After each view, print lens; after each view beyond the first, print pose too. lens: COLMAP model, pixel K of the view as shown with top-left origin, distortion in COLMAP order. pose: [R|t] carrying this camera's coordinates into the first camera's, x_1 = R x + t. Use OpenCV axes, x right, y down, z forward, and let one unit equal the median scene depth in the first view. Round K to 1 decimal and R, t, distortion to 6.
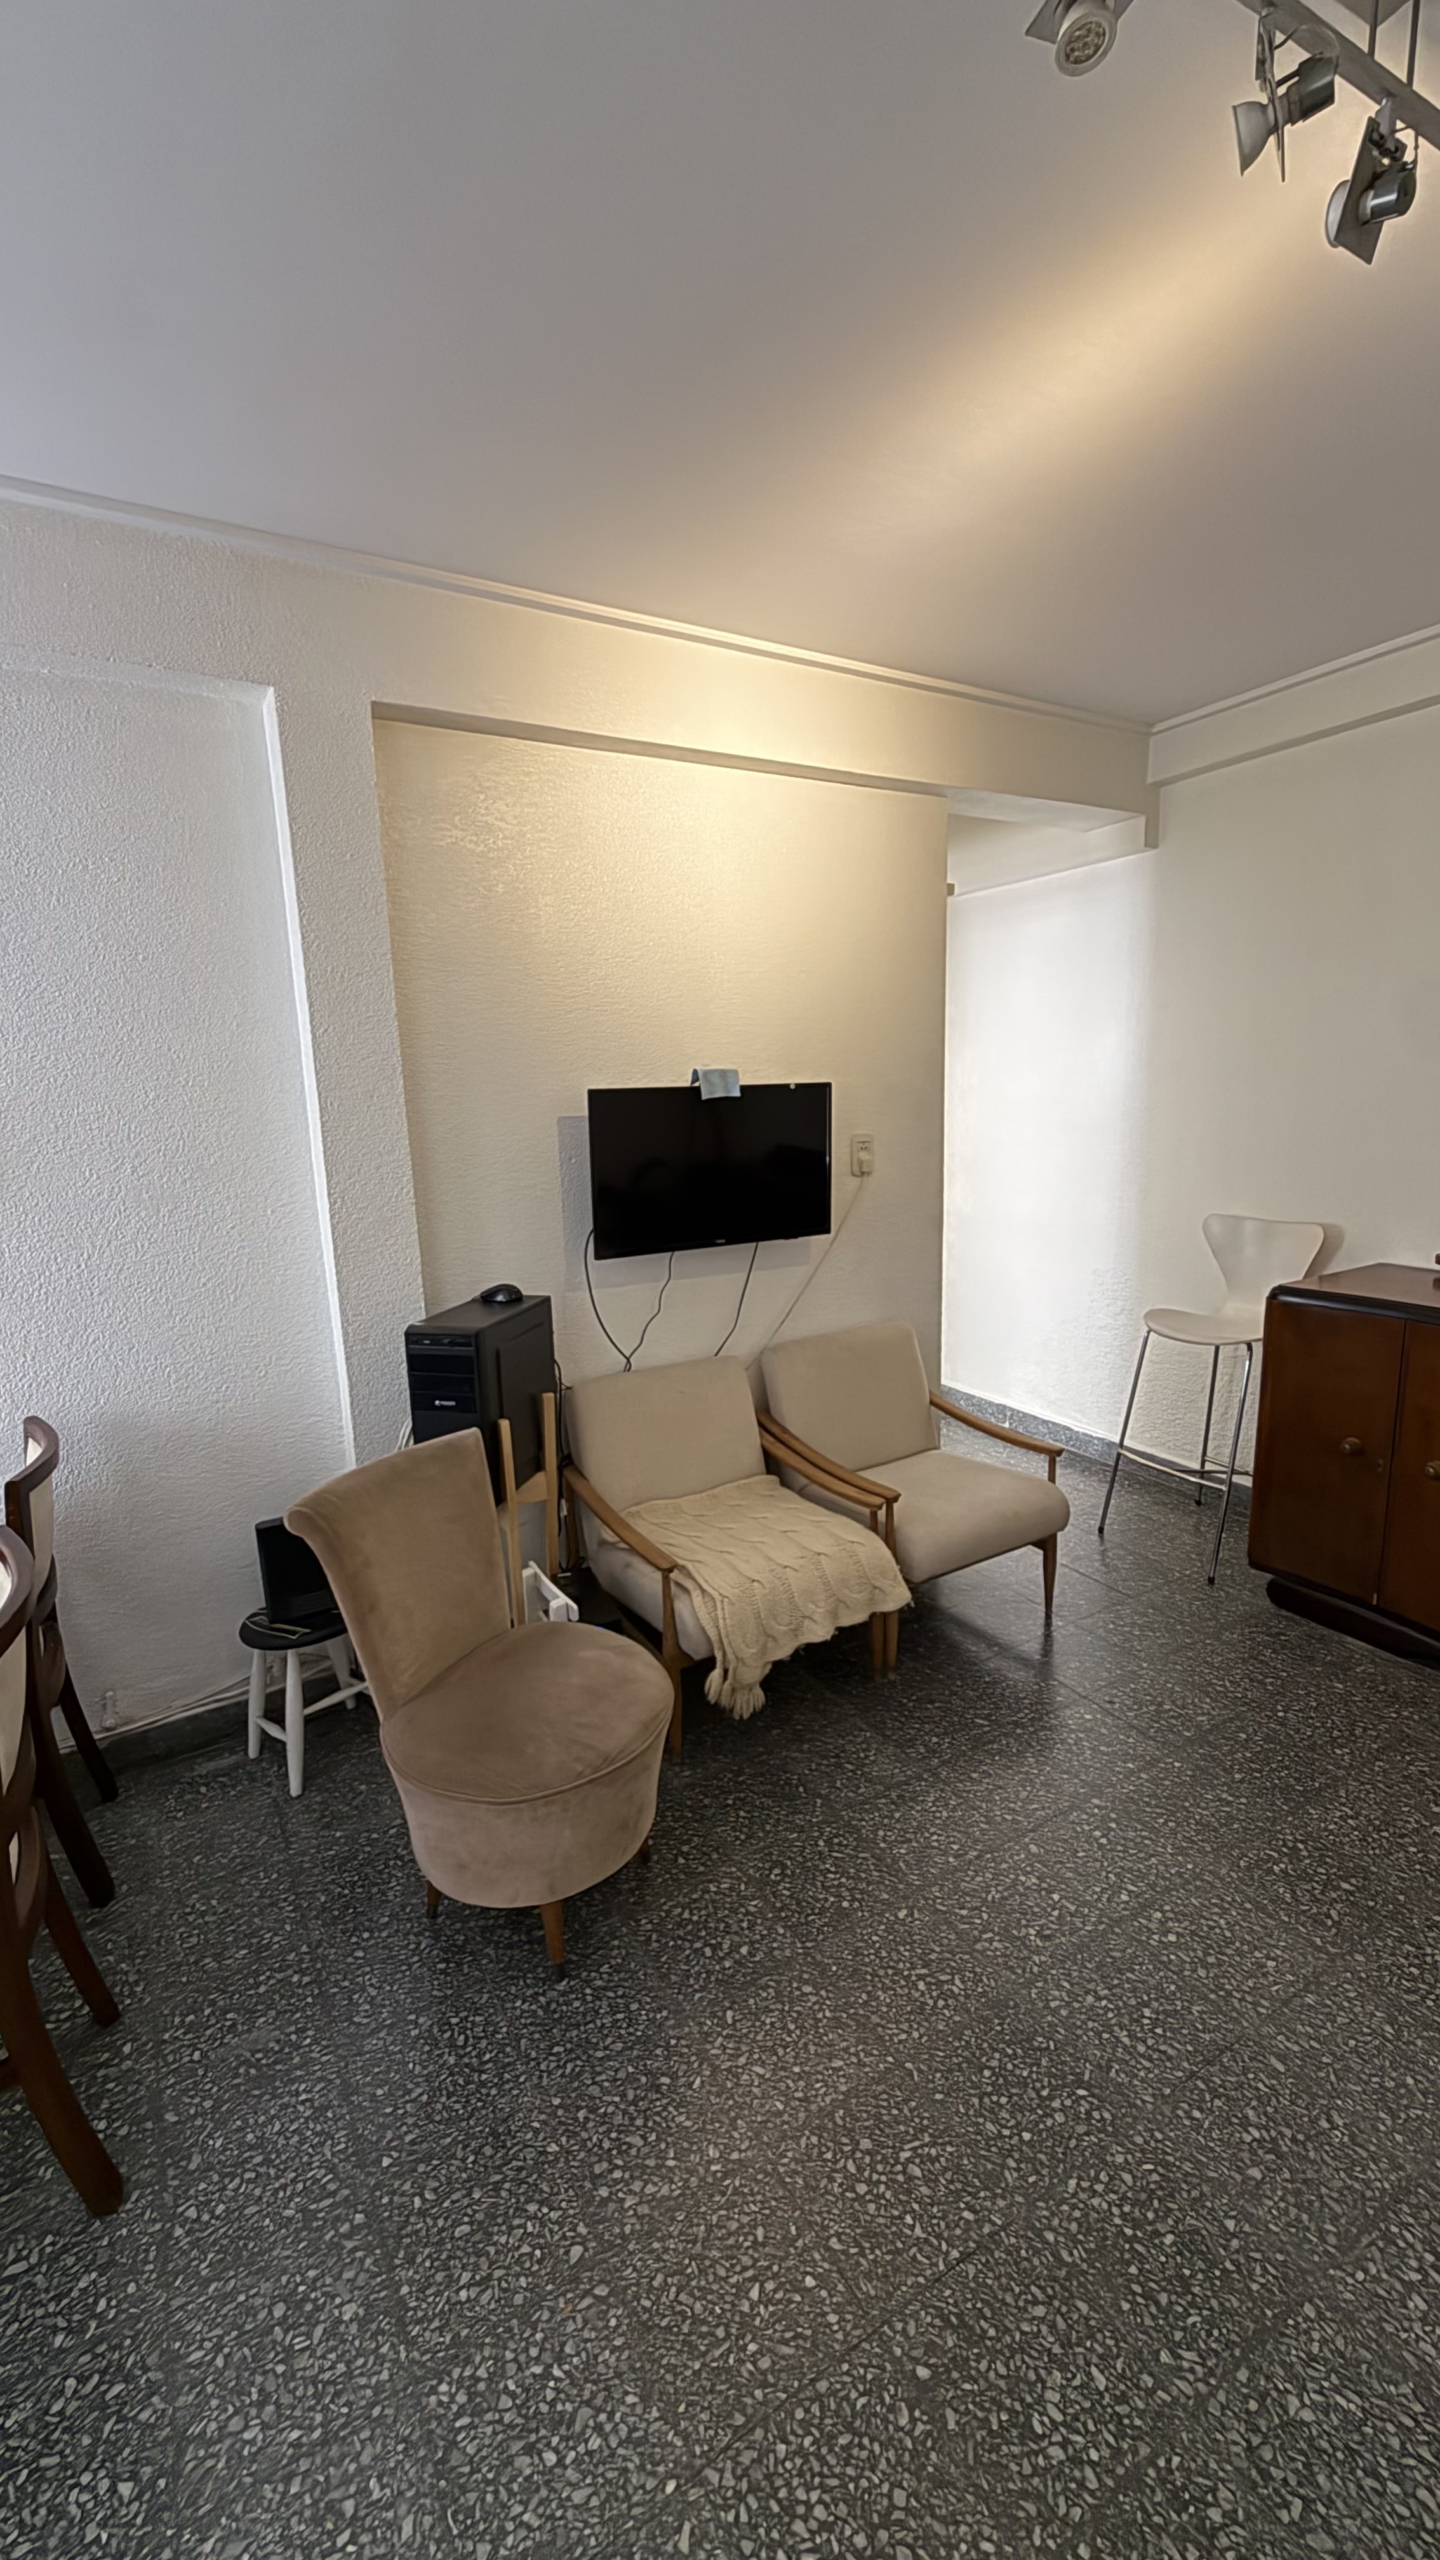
lens RADIAL K [[1023.0, 0, 720.7], [0, 1023.0, 1273.7], [0, 0, 1]] dist [-0.001320, 0.000008]
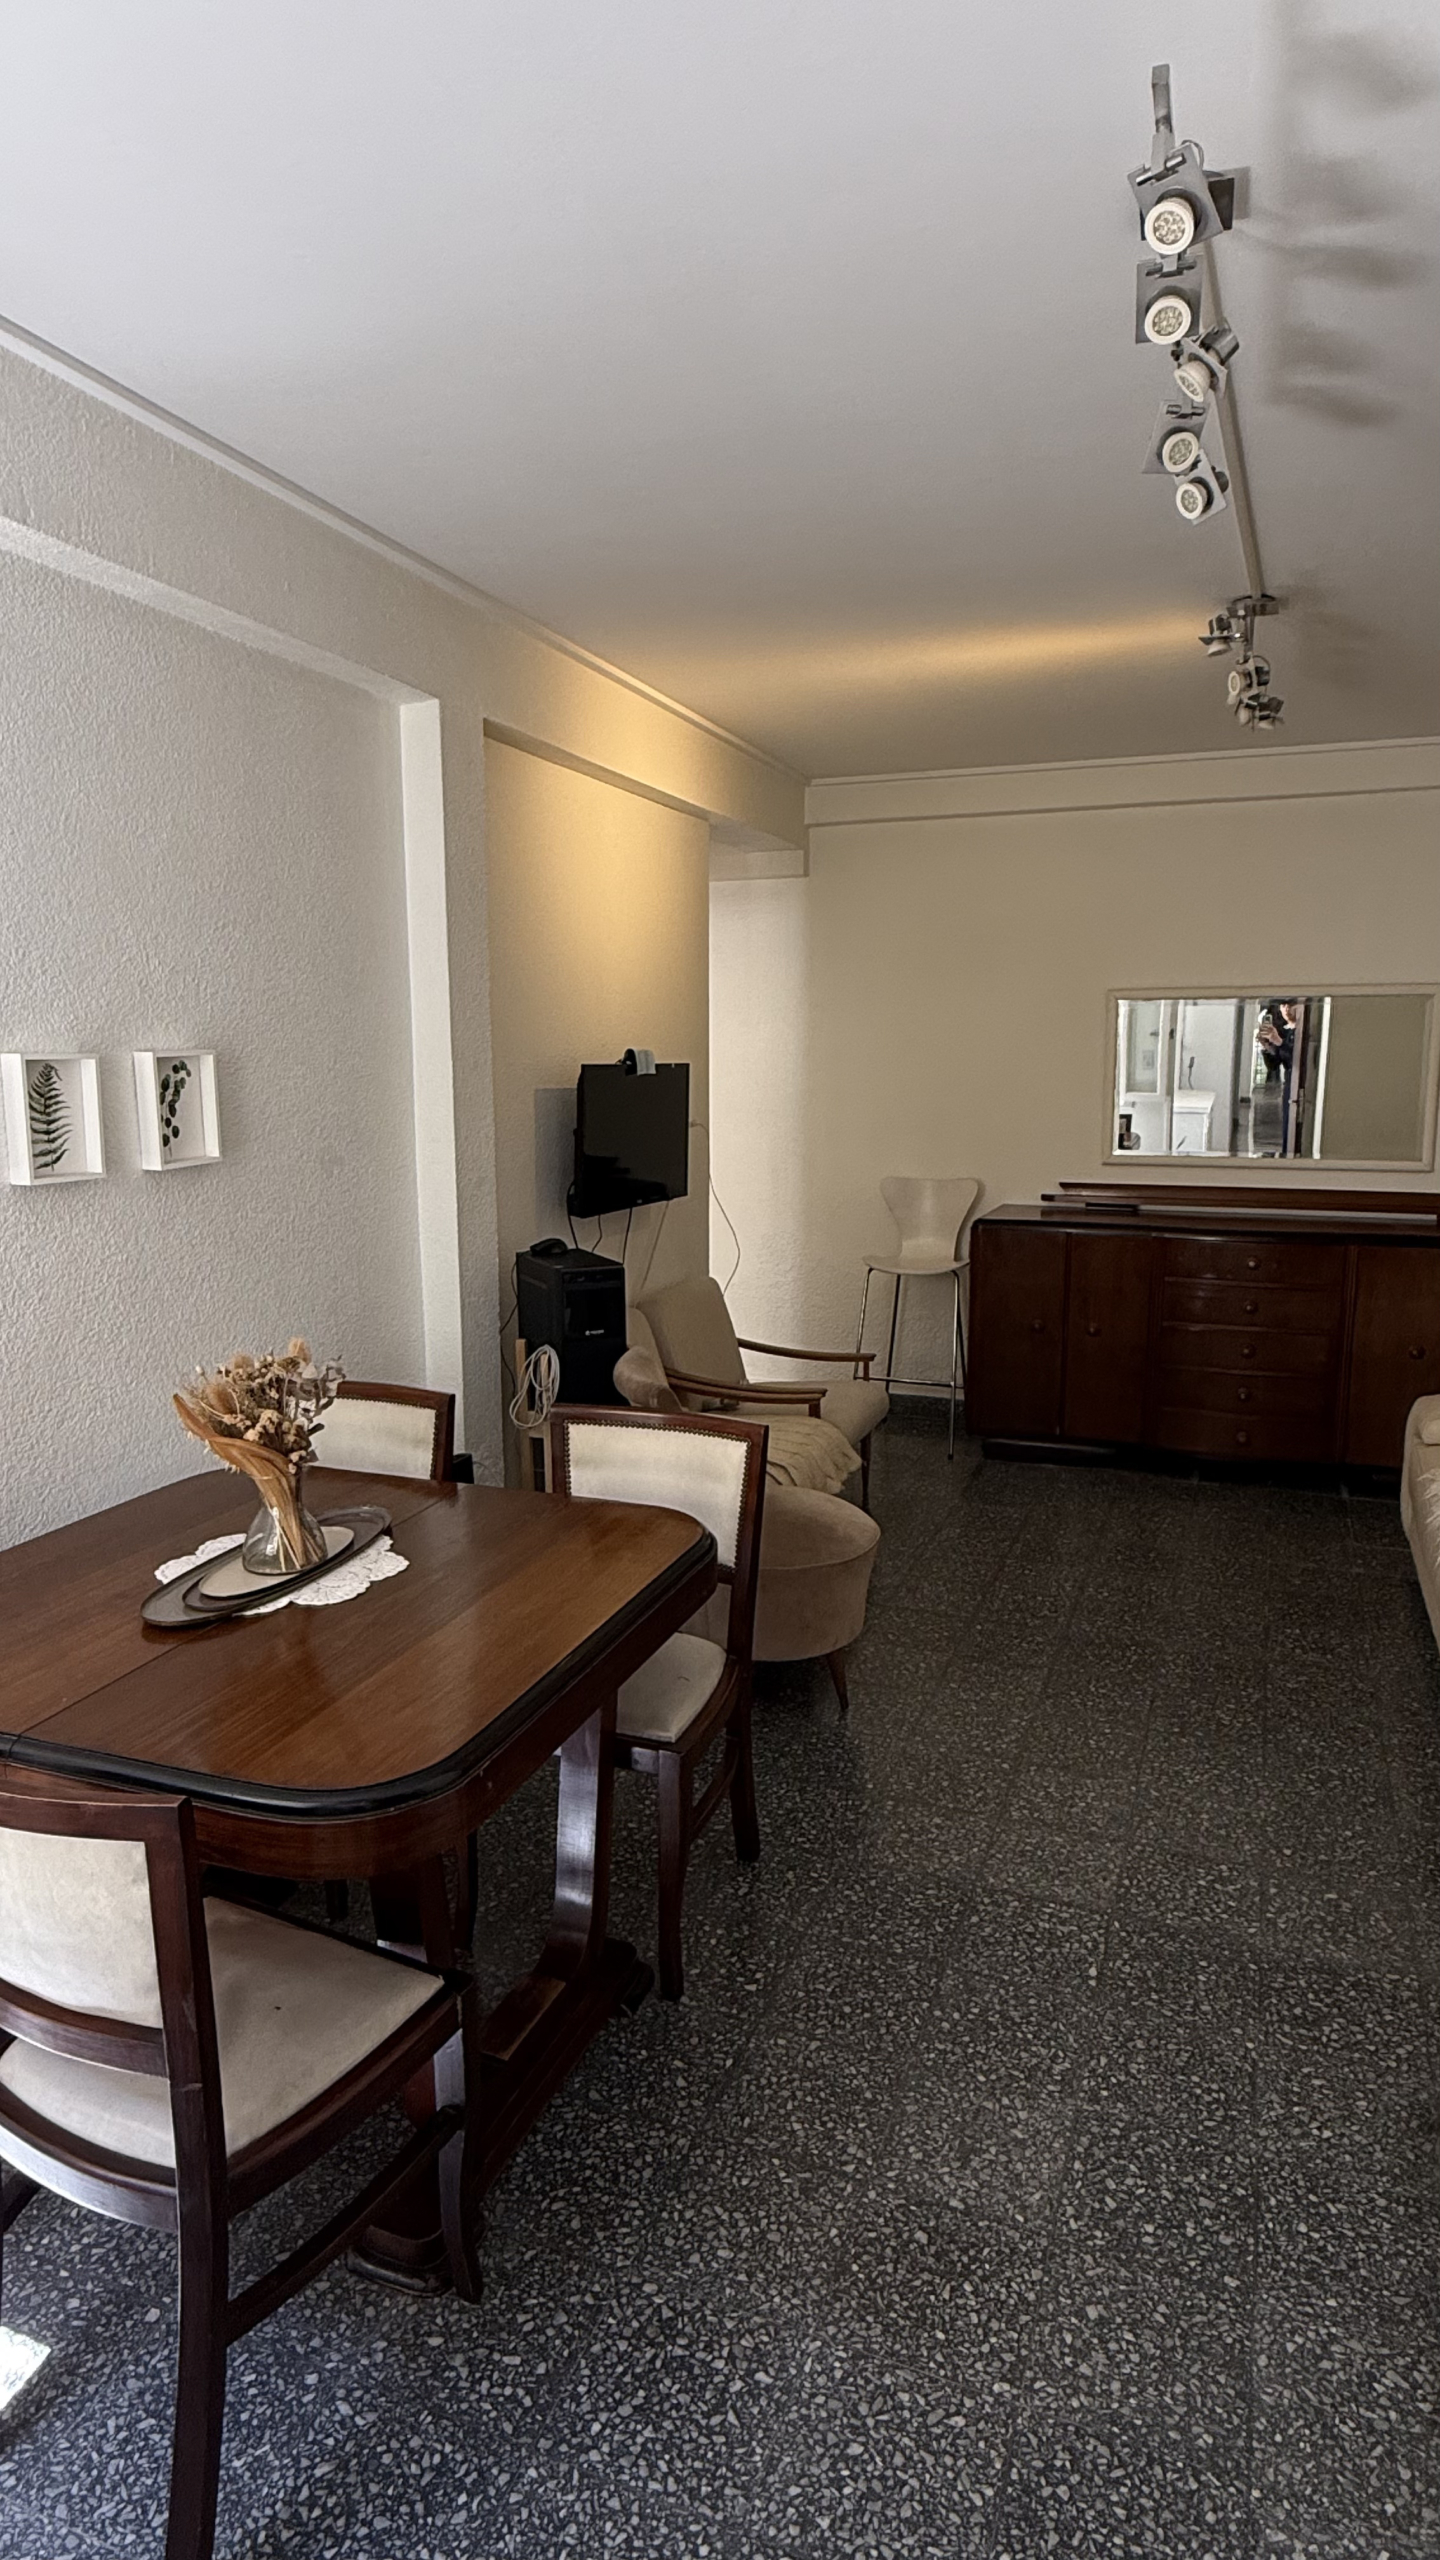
lens RADIAL K [[1424.9, 0, 720.8], [0, 1424.9, 1276.2], [0, 0, 1]] dist [-0.000560, 0.000649]
pose [[0.782770, -0.069820, 0.618382, -0.847210], [0.094352, 0.995514, -0.007034, 0.064796], [-0.615117, 0.063851, 0.785846, -0.261562]]
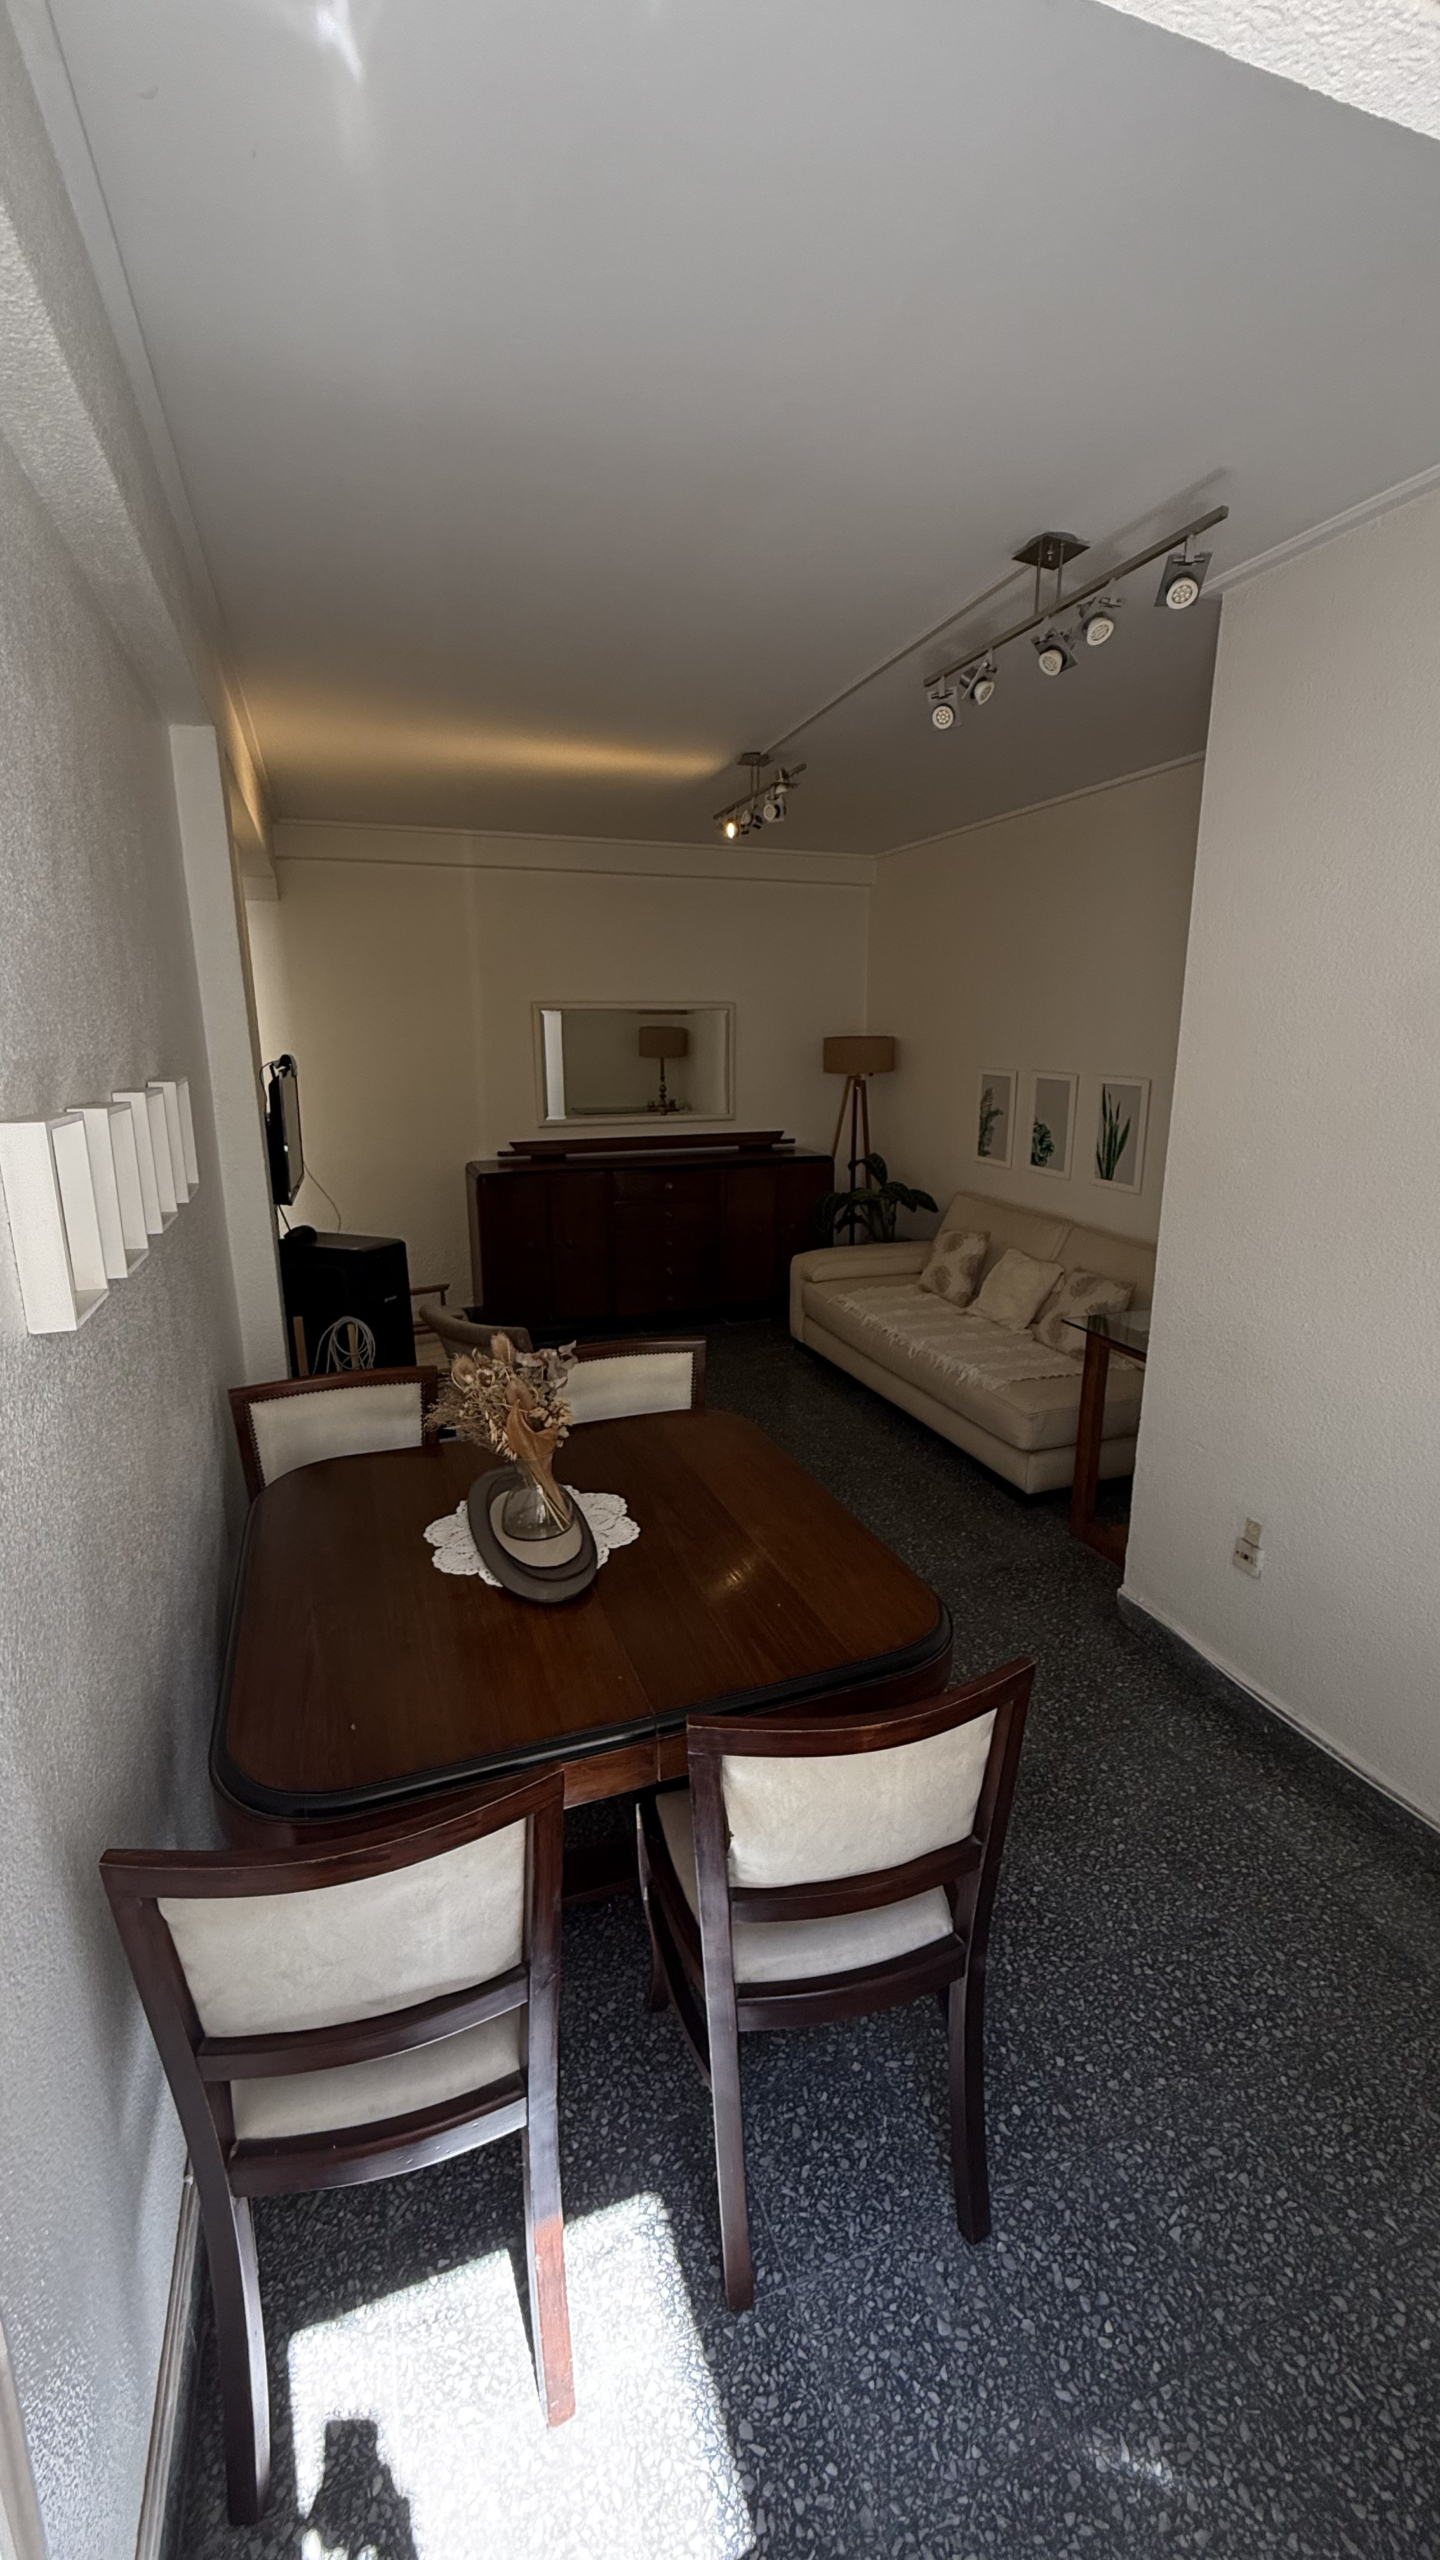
lens RADIAL K [[1023.0, 0, 720.7], [0, 1023.0, 1273.7], [0, 0, 1]] dist [-0.001320, 0.000008]
pose [[0.180670, -0.200068, 0.962980, -1.116653], [0.180946, 0.969142, 0.167400, -0.042222], [-0.966756, 0.144003, 0.211297, 0.202342]]
